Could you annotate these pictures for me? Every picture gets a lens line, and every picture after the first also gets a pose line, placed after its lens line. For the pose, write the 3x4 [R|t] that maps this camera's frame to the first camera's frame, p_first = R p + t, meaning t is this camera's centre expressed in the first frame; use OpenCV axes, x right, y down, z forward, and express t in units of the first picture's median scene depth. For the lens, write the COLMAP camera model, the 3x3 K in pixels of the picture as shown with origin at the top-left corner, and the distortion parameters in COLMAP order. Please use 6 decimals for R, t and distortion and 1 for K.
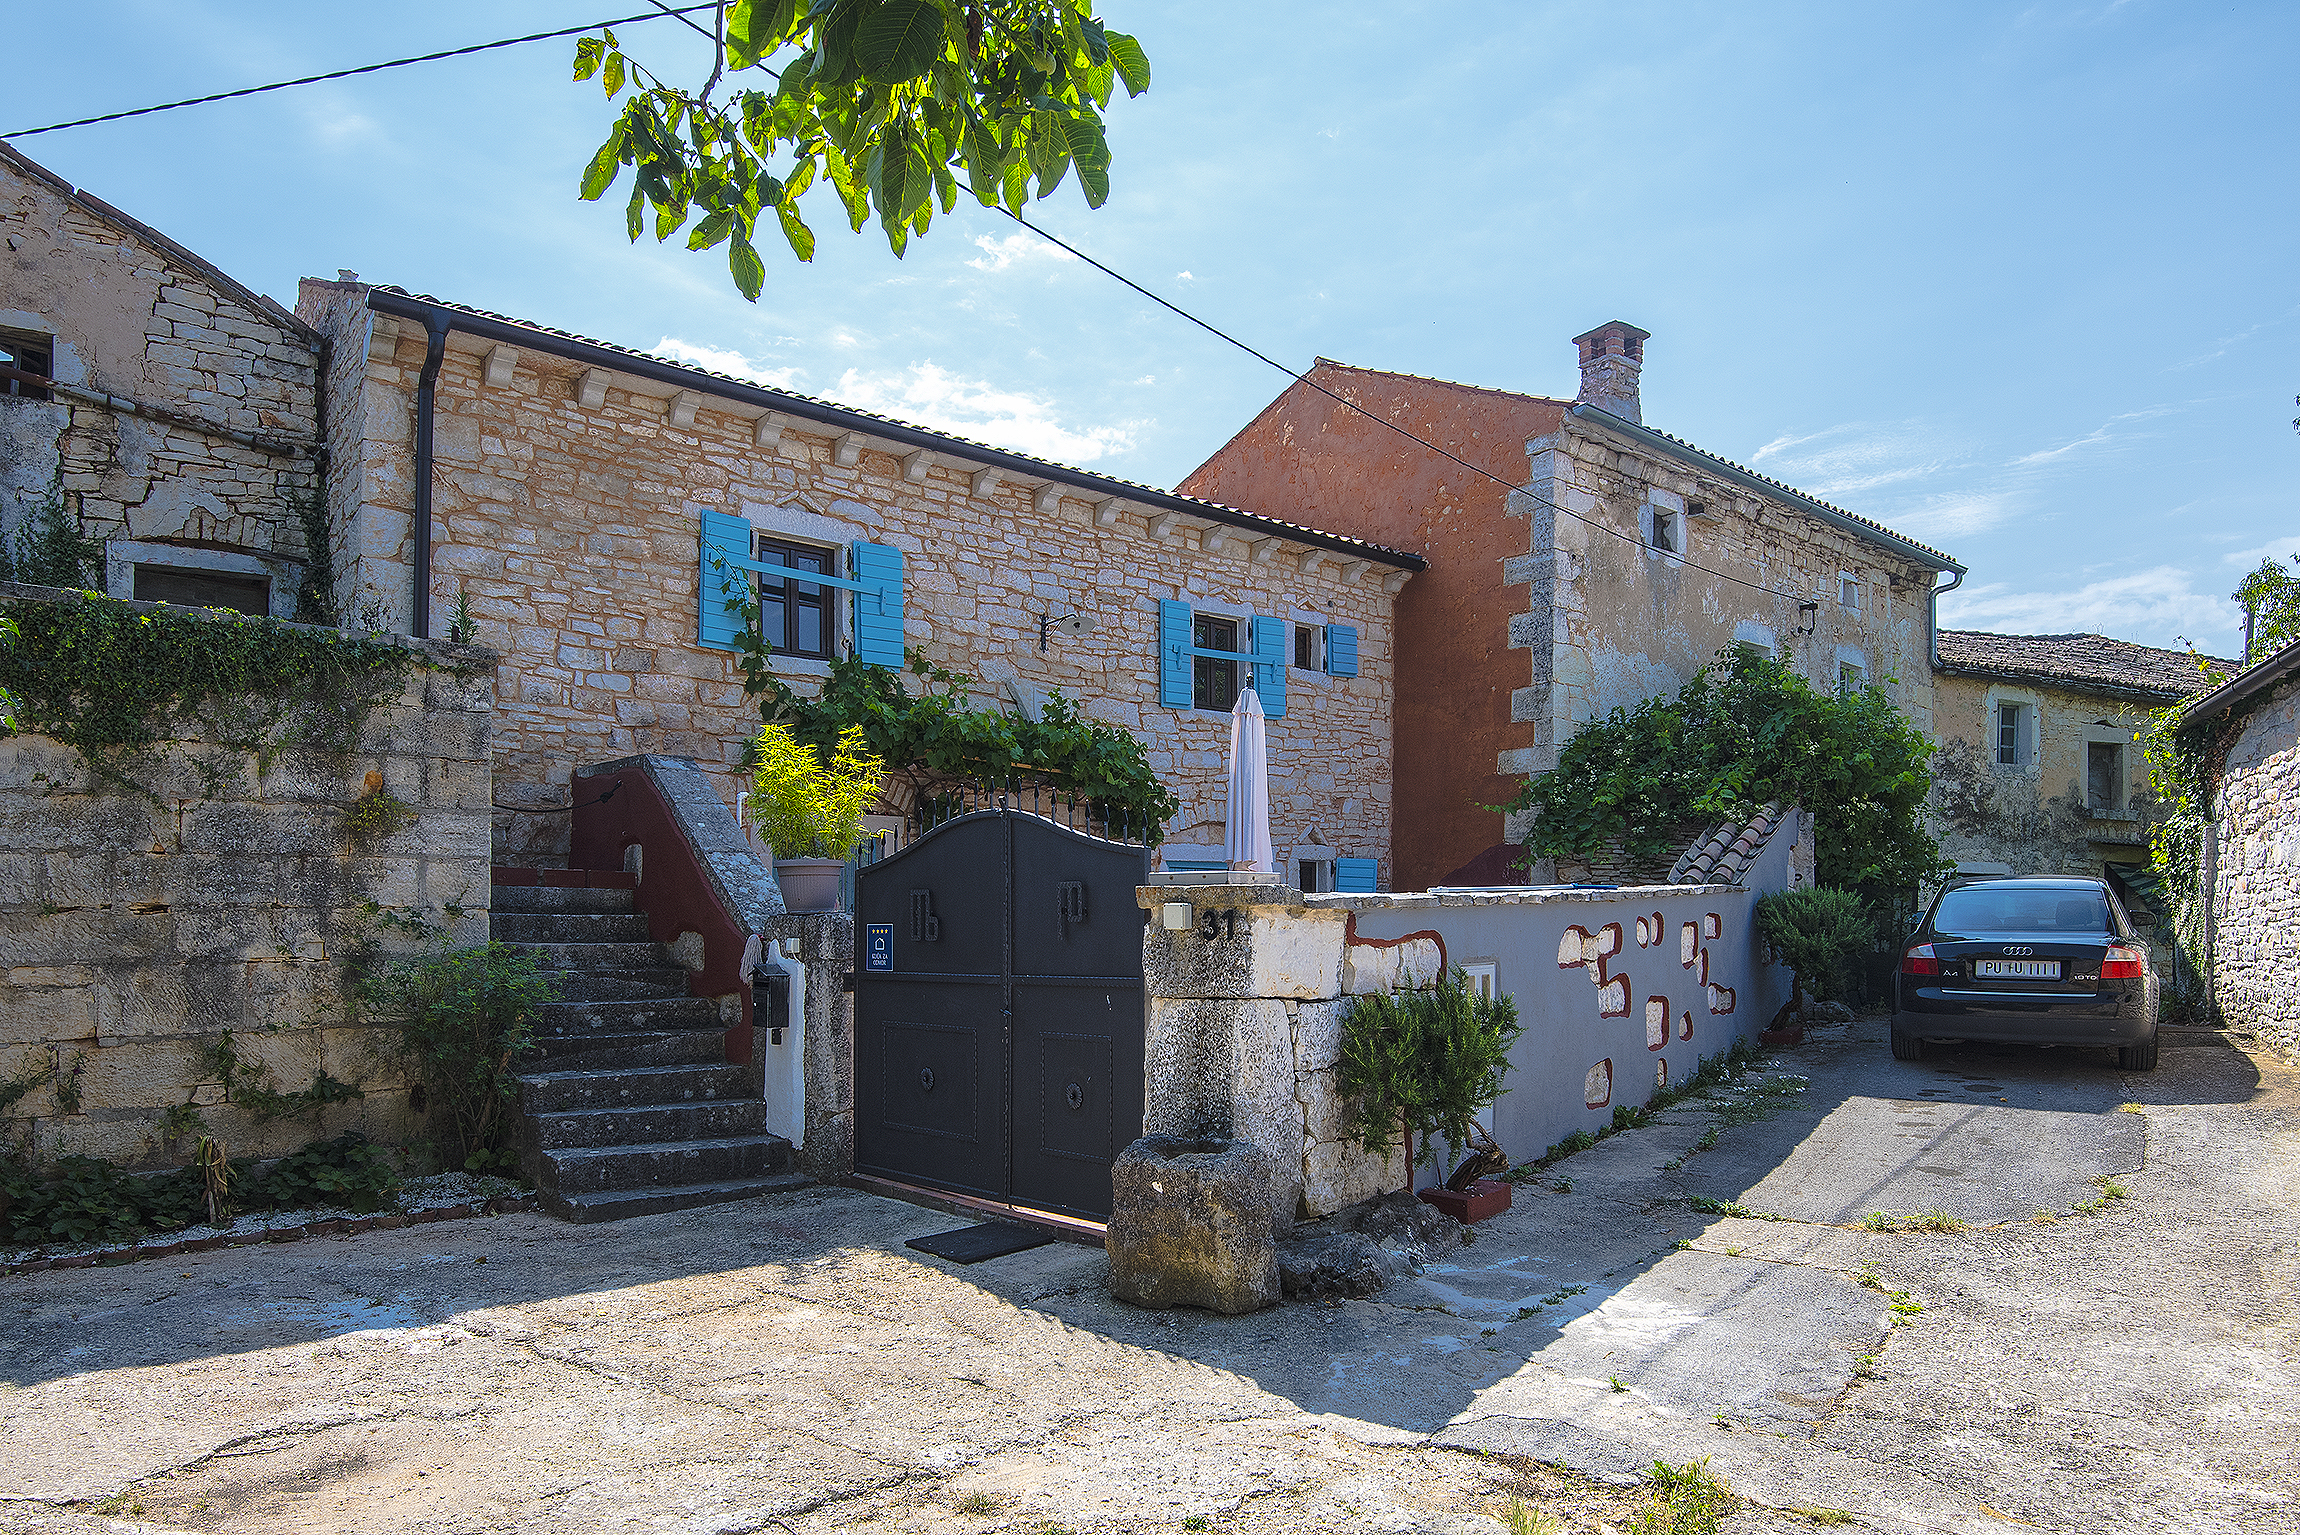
lens RADIAL K [[1435.9, 0, 1155.4], [0, 1435.9, 899.8], [0, 0, 1]] dist [-0.008322, -0.001007]
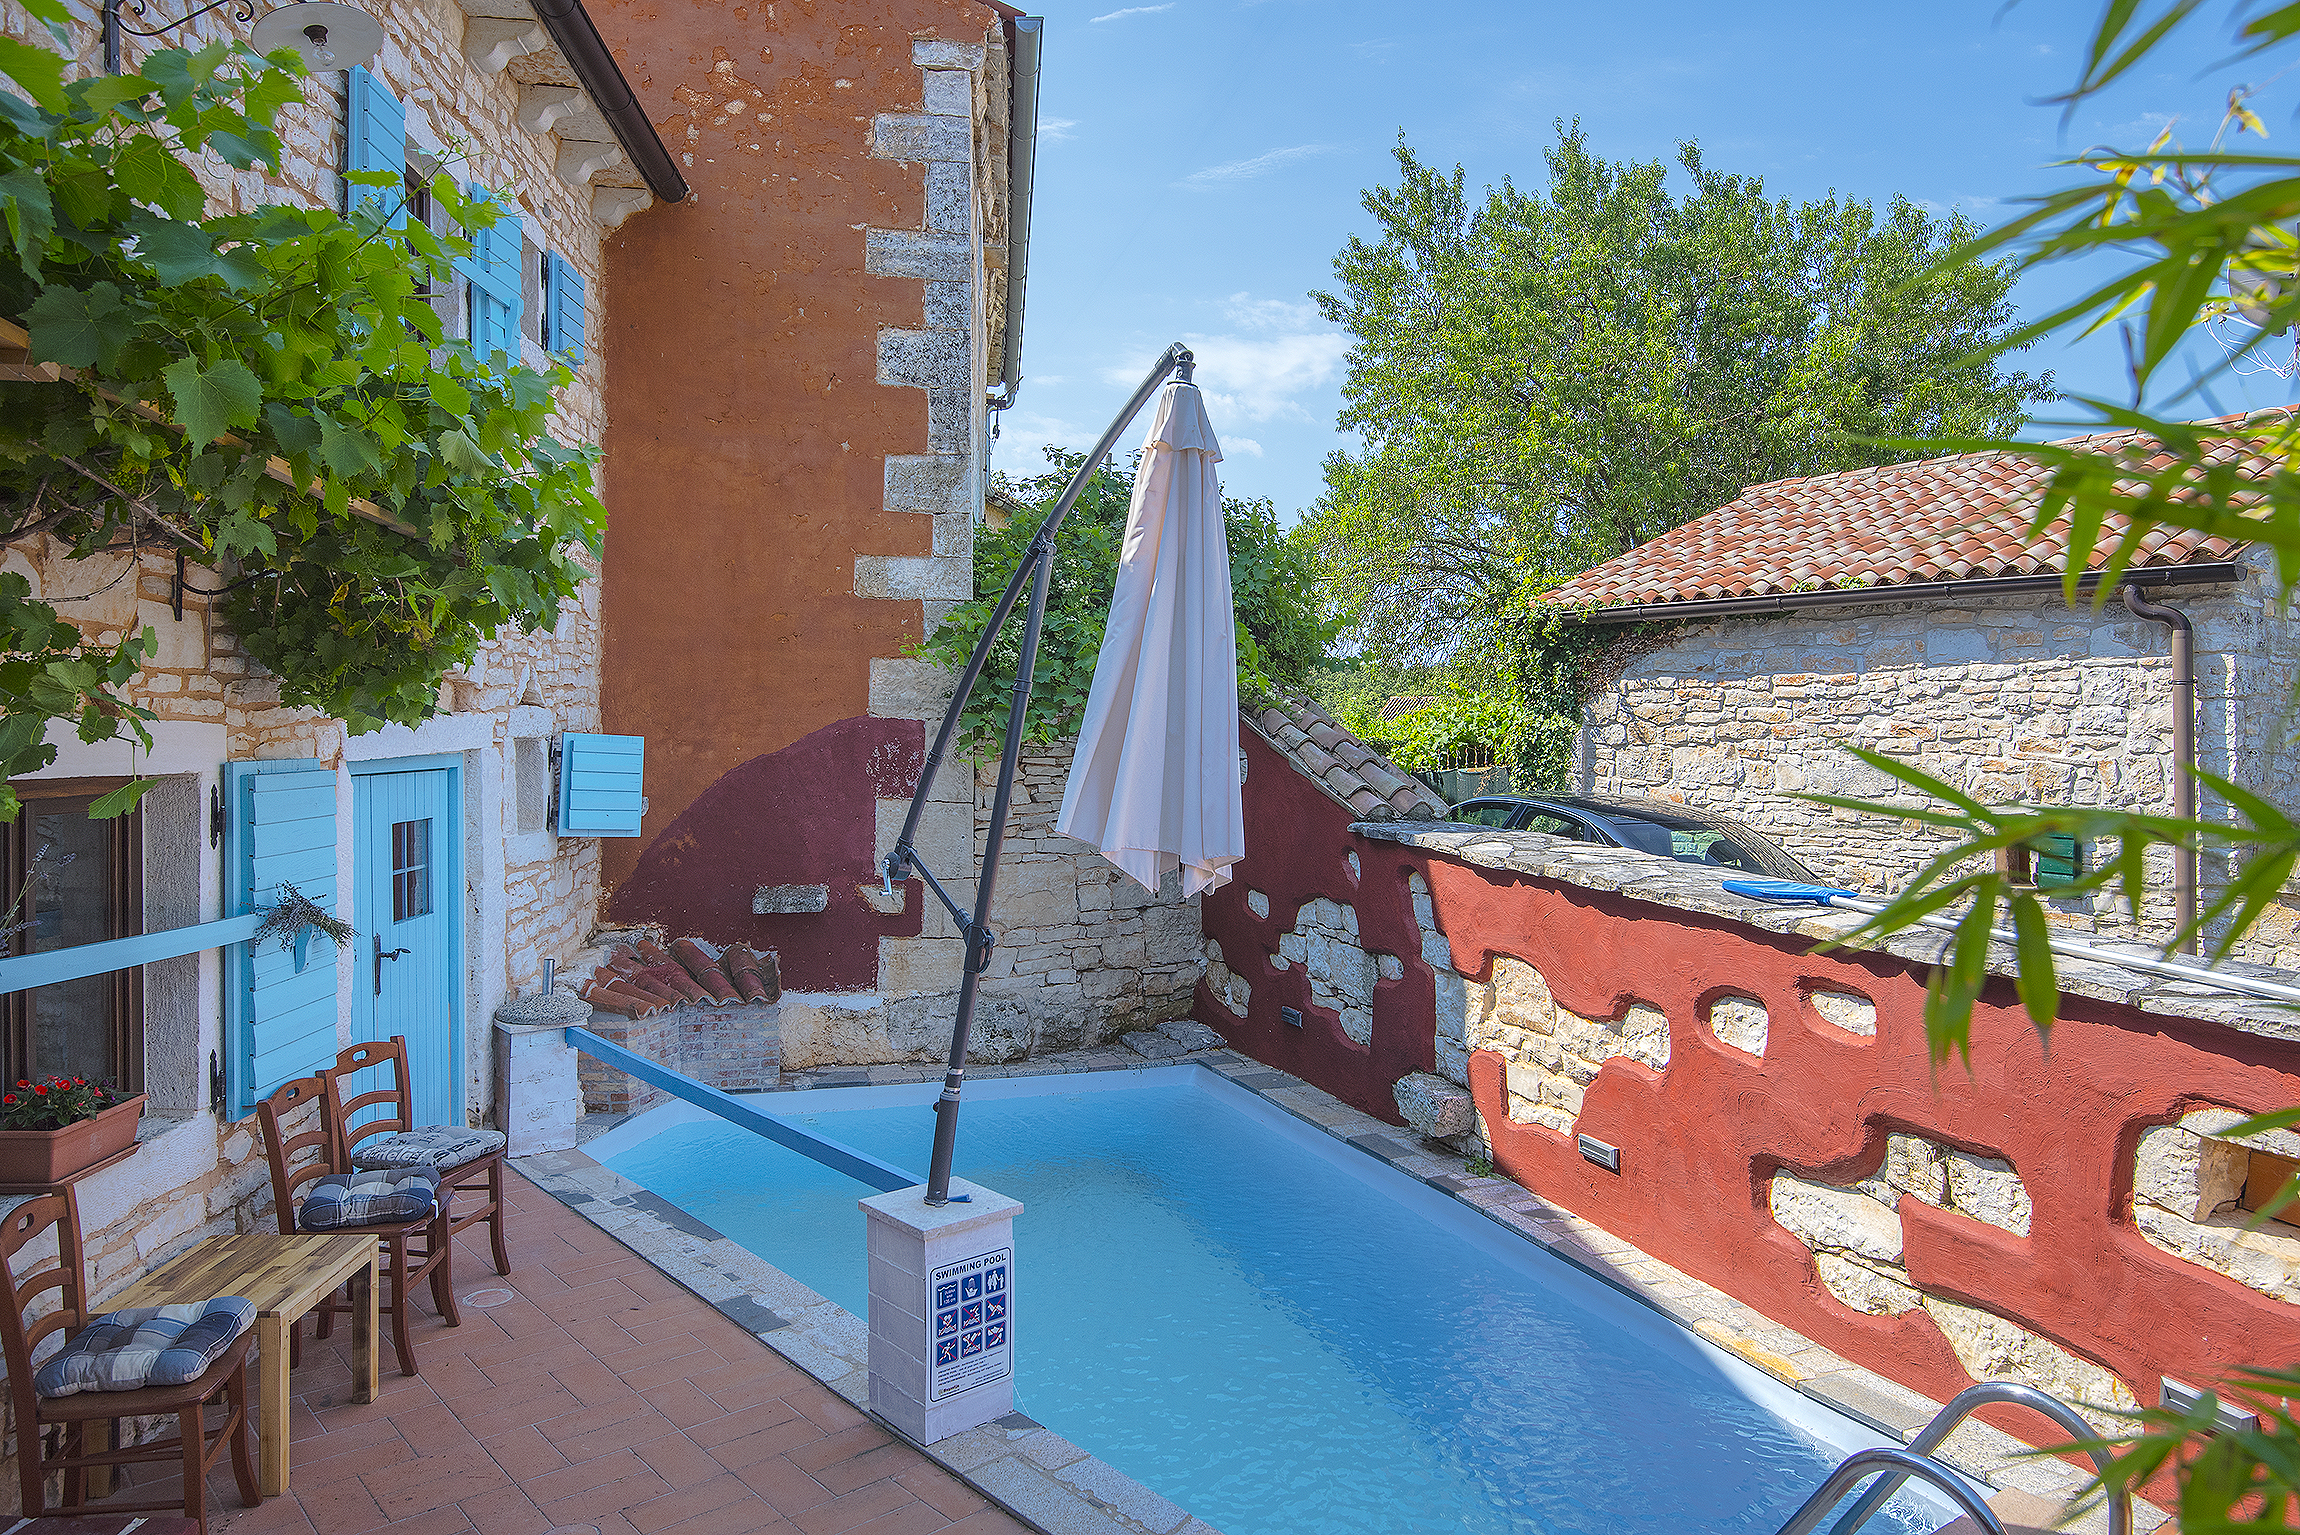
lens RADIAL K [[1349.5, 0, 1168.1], [0, 1349.5, 757.6], [0, 0, 1]] dist [-0.005558, -0.002282]
pose [[0.539109, -0.013894, 0.842122, -0.160851], [-0.032343, 0.998785, 0.037185, -0.046516], [-0.841615, -0.047284, 0.538004, 0.601943]]
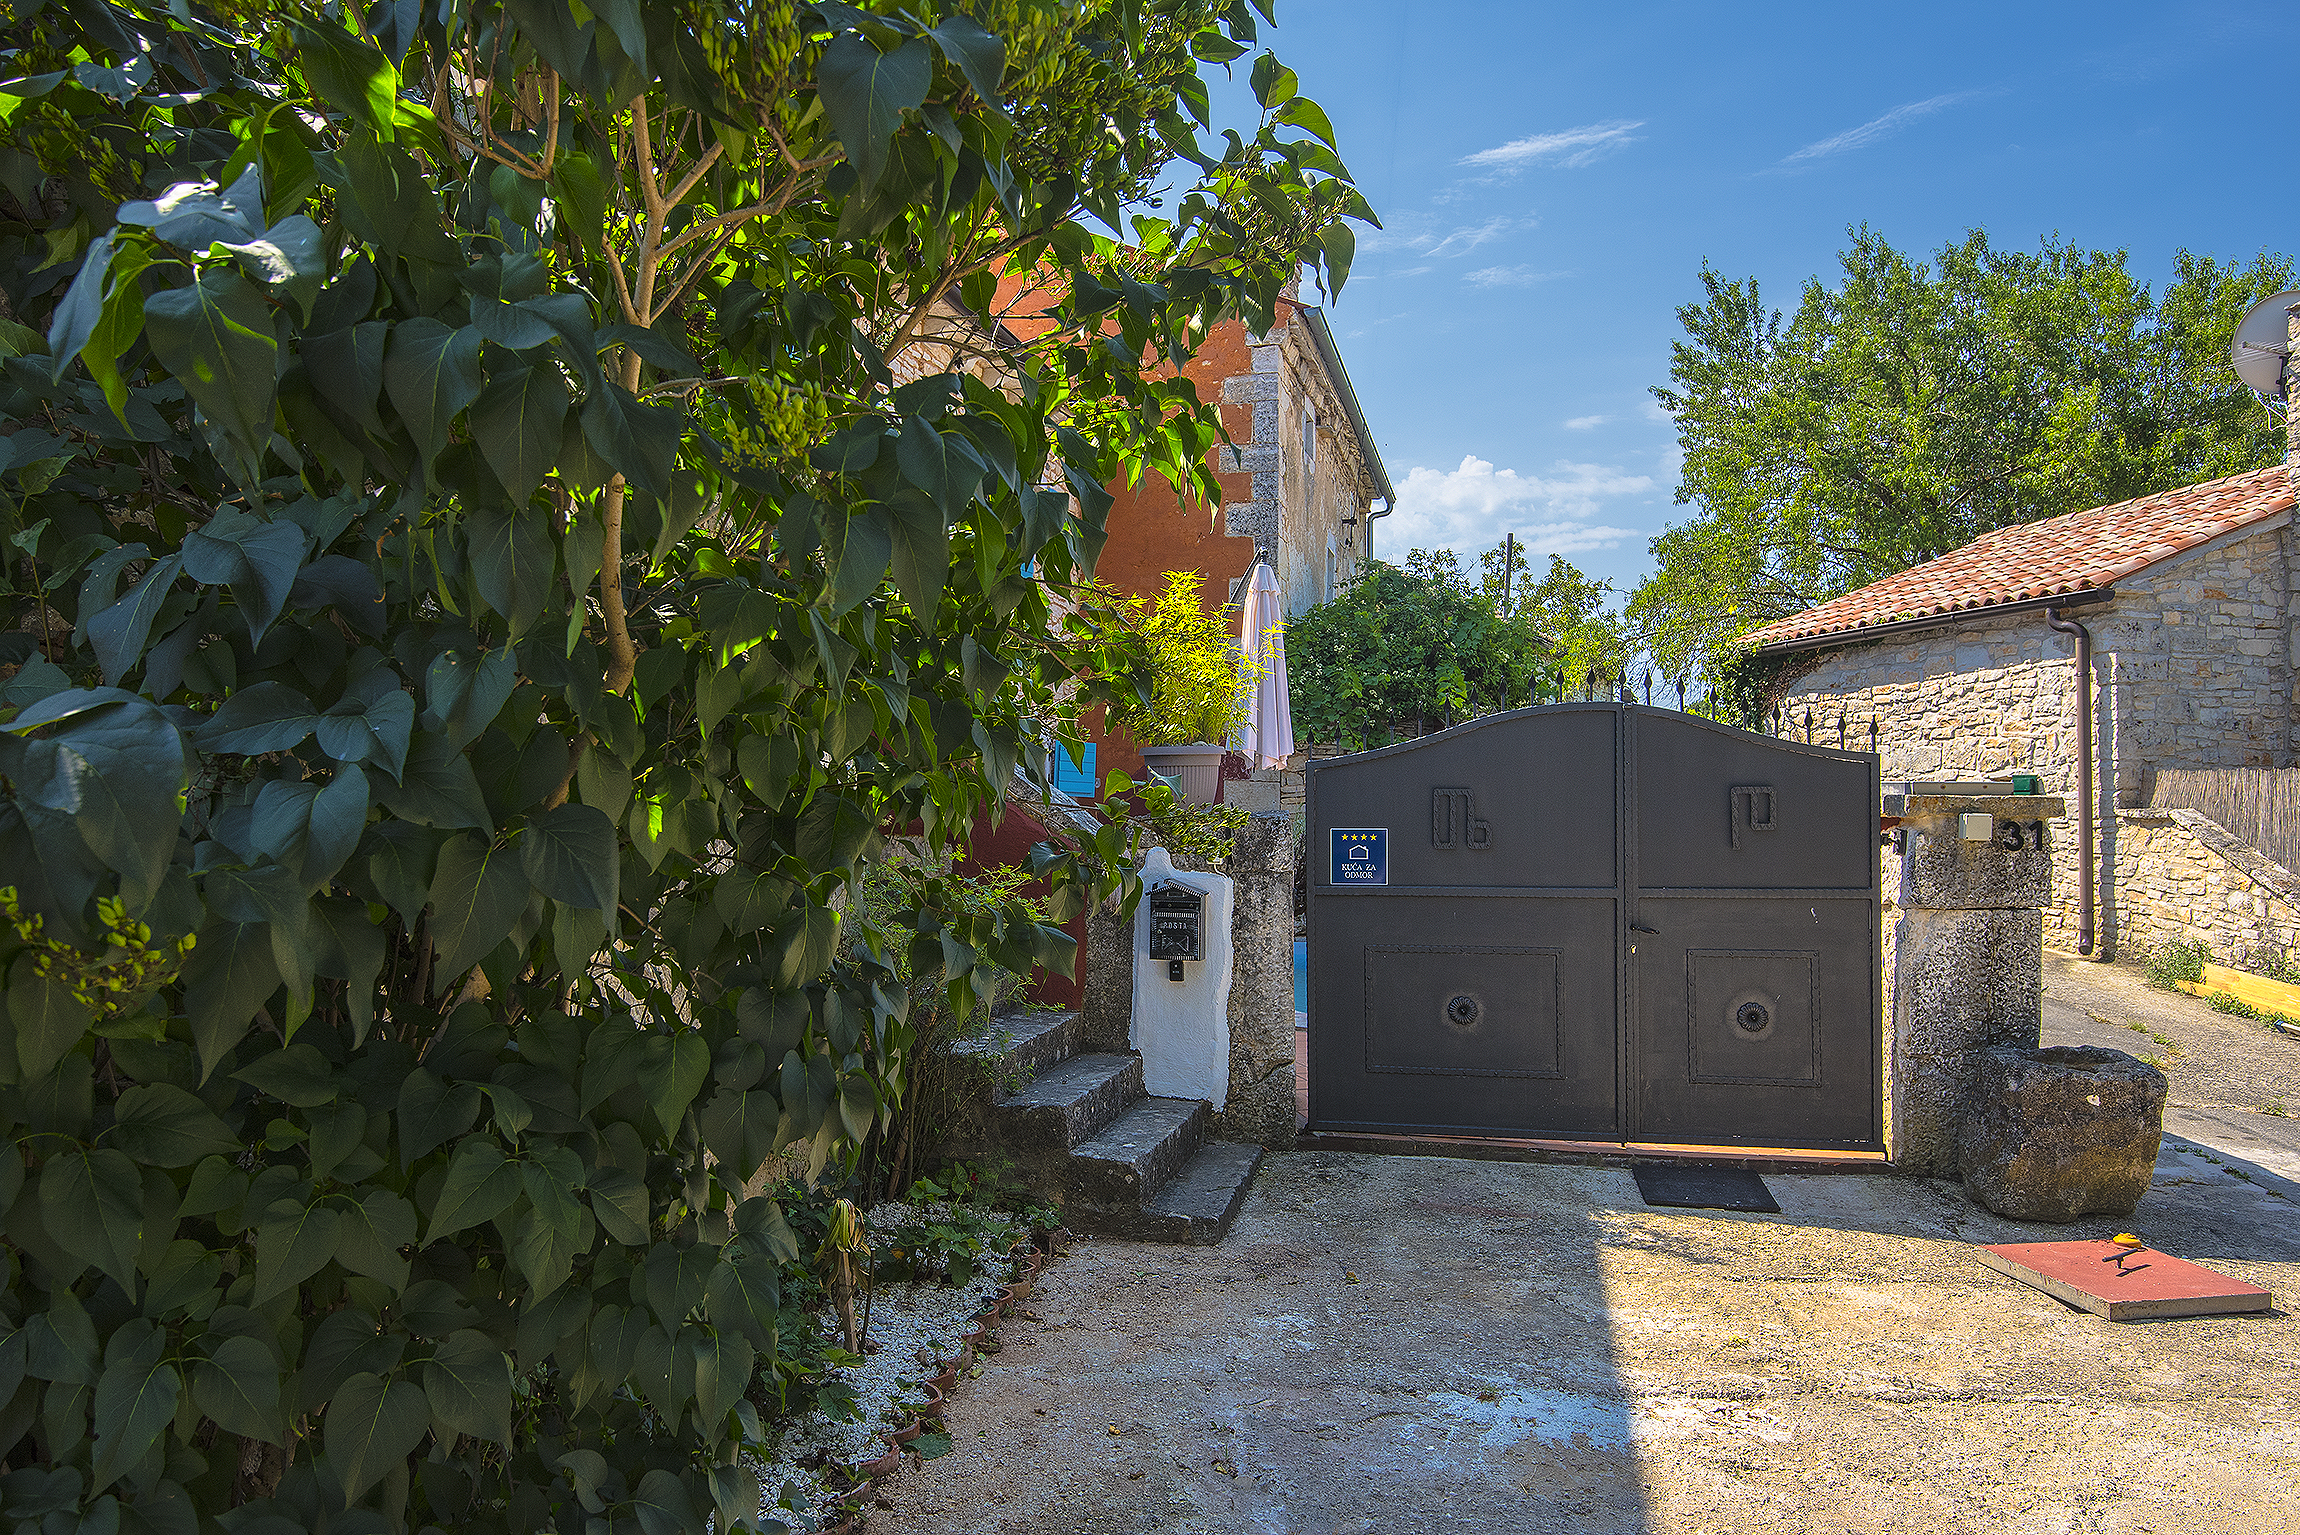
lens RADIAL K [[1480.6, 0, 1145.2], [0, 1480.6, 788.7], [0, 0, 1]] dist [0.002625, 0.000057]
pose [[0.822073, 0.007744, 0.569329, -0.391891], [-0.014285, 0.999873, 0.007027, -0.005343], [-0.569203, -0.013909, 0.822080, 0.182404]]
